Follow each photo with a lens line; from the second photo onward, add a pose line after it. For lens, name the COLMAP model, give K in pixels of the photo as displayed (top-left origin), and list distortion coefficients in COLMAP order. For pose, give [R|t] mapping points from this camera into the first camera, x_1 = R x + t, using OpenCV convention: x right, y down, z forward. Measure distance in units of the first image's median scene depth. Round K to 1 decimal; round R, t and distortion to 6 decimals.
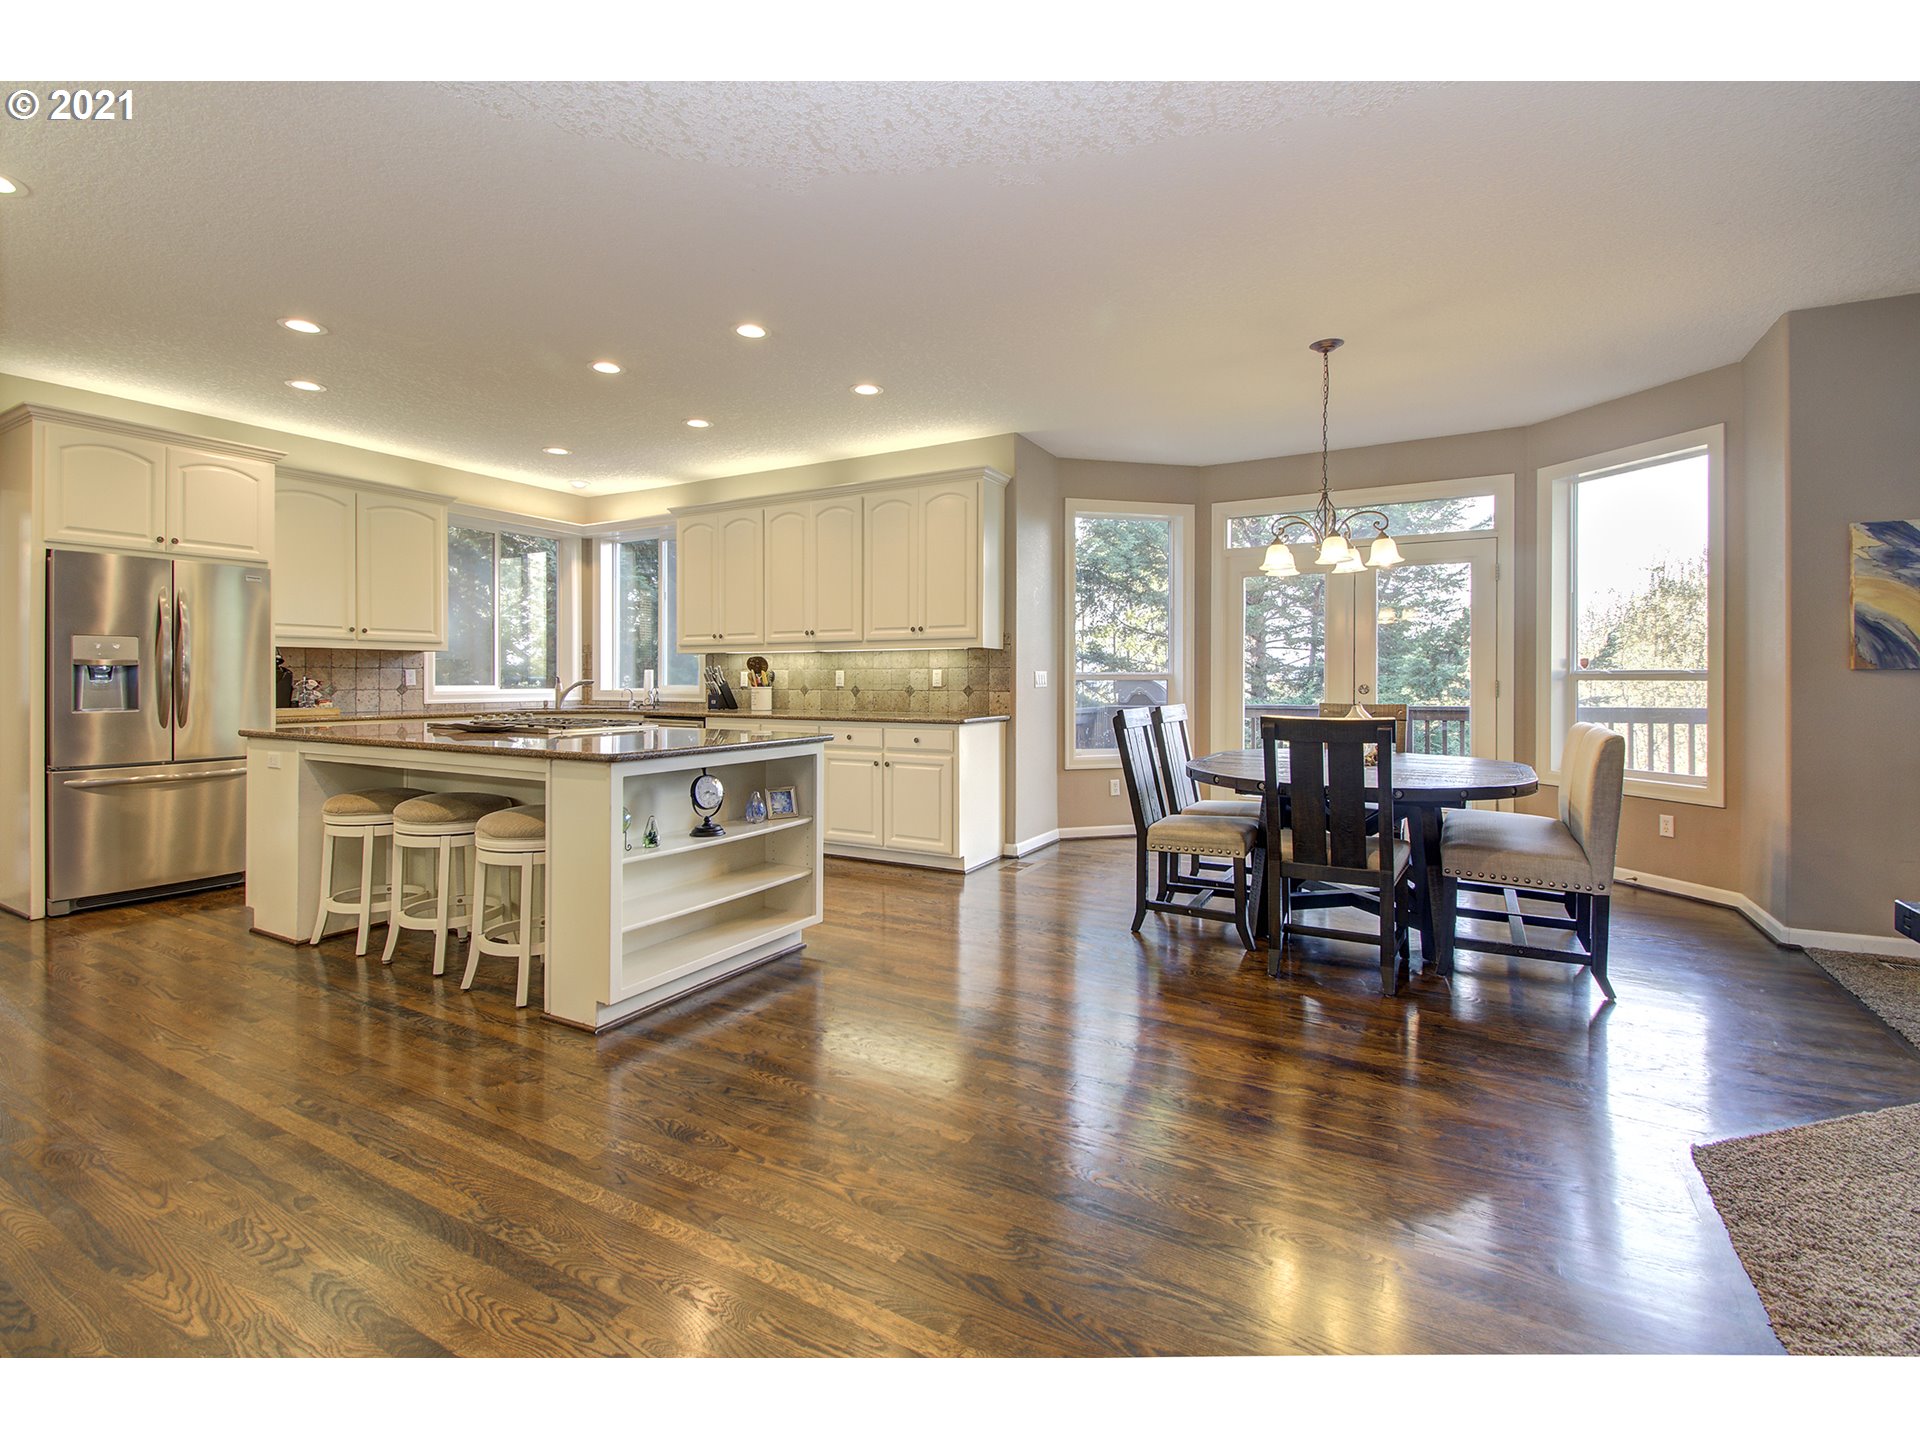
lens RADIAL K [[948.6, 0, 960.0], [0, 948.6, 720.0], [0, 0, 1]] dist [-0.003236, -0.000846]
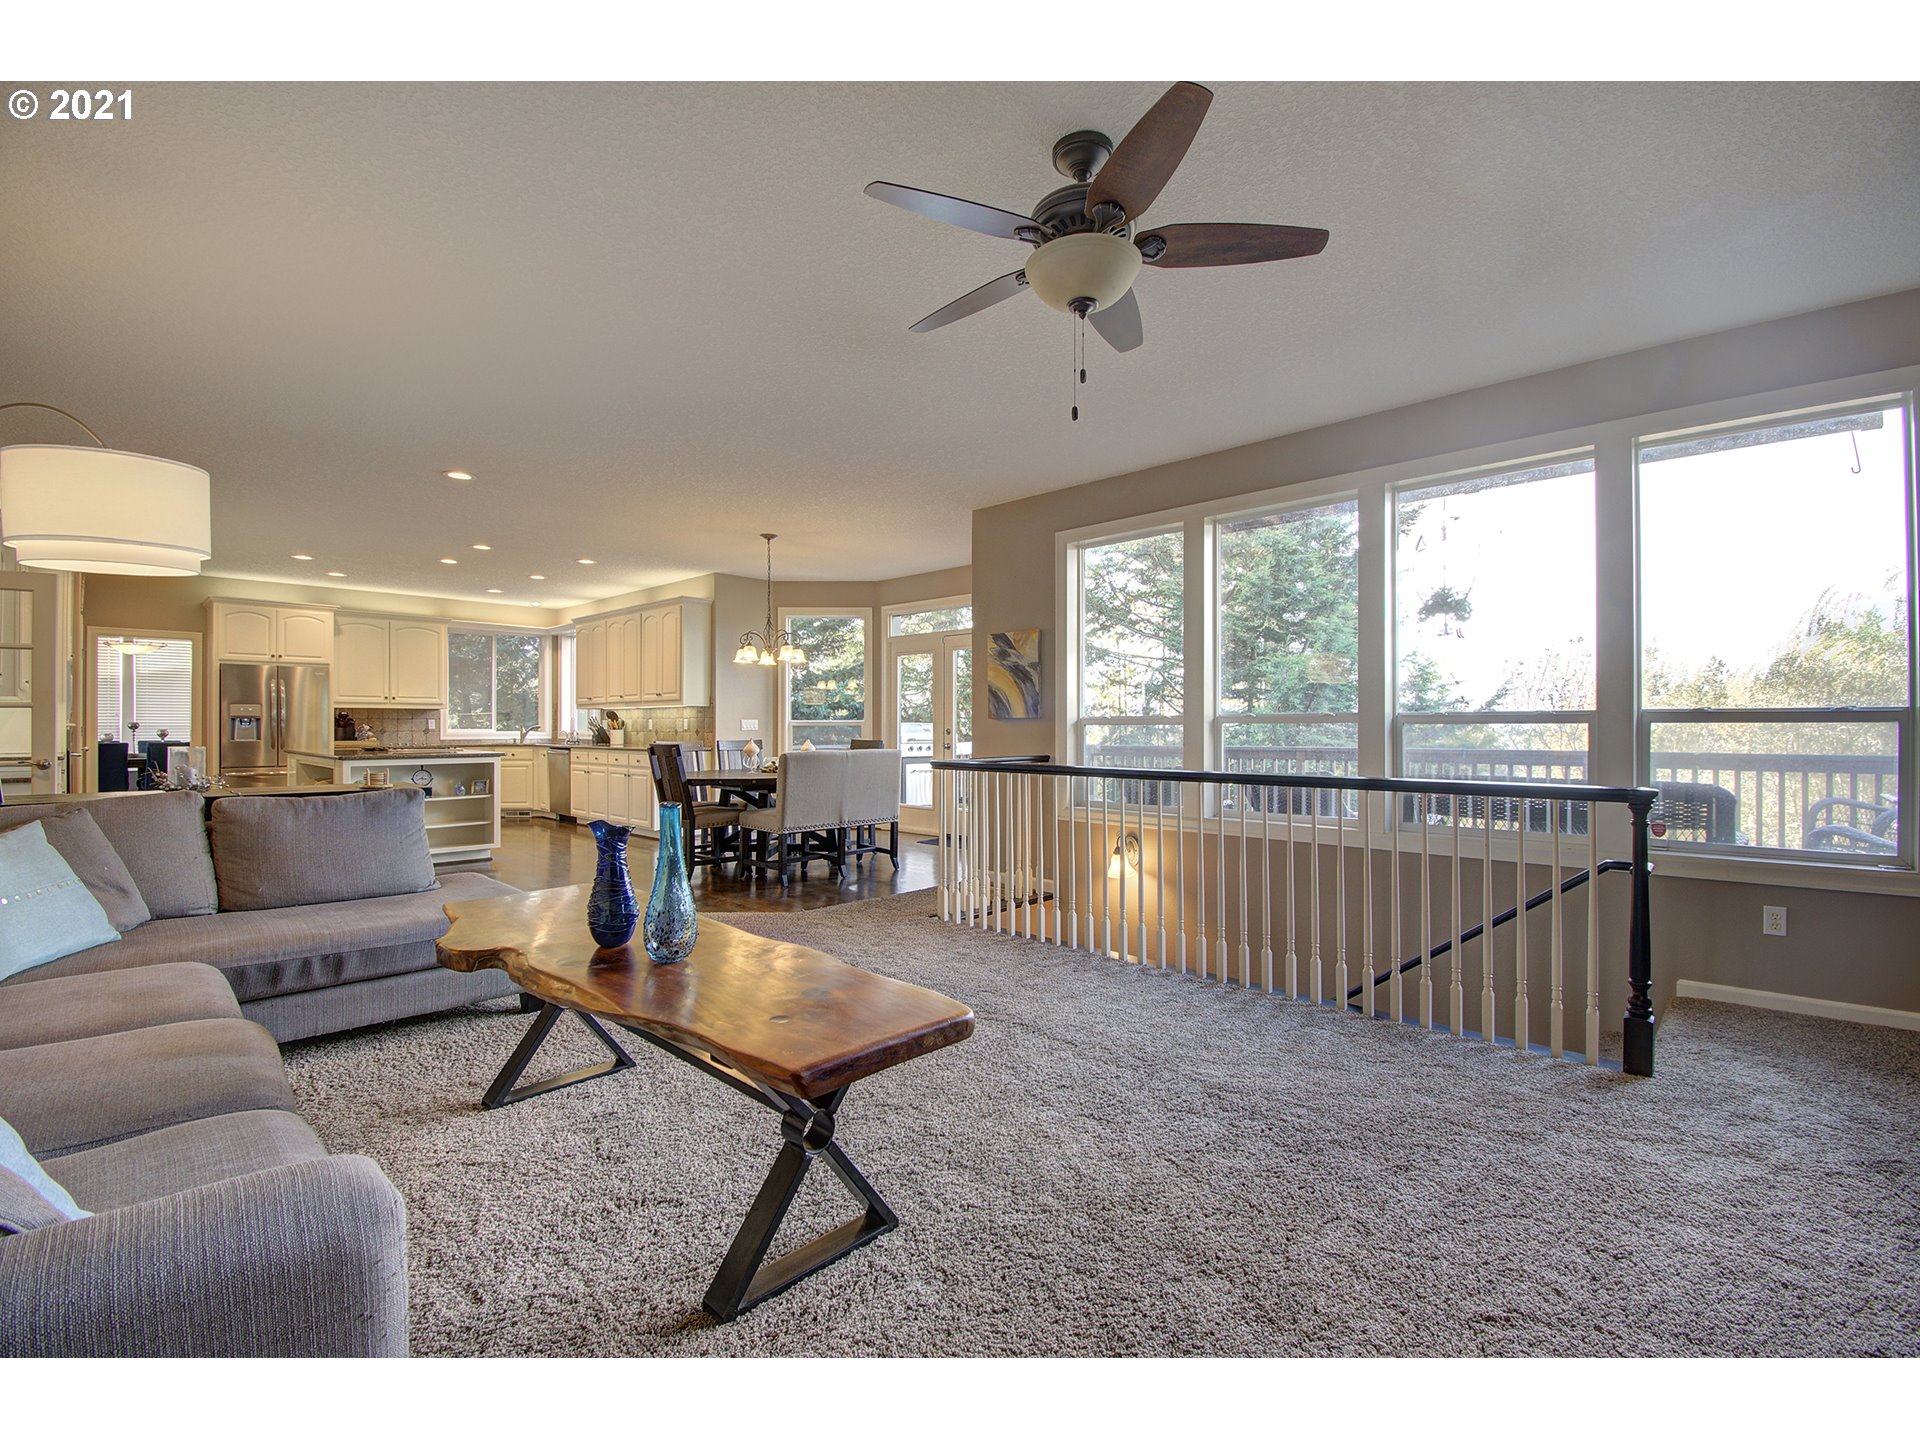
lens RADIAL K [[948.6, 0, 960.0], [0, 948.6, 720.0], [0, 0, 1]] dist [-0.003236, -0.000846]
pose [[0.967093, -0.002259, -0.254412, 0.833357], [-0.010272, 0.998799, -0.047917, 0.021056], [0.254214, 0.048953, 0.965908, -0.433859]]
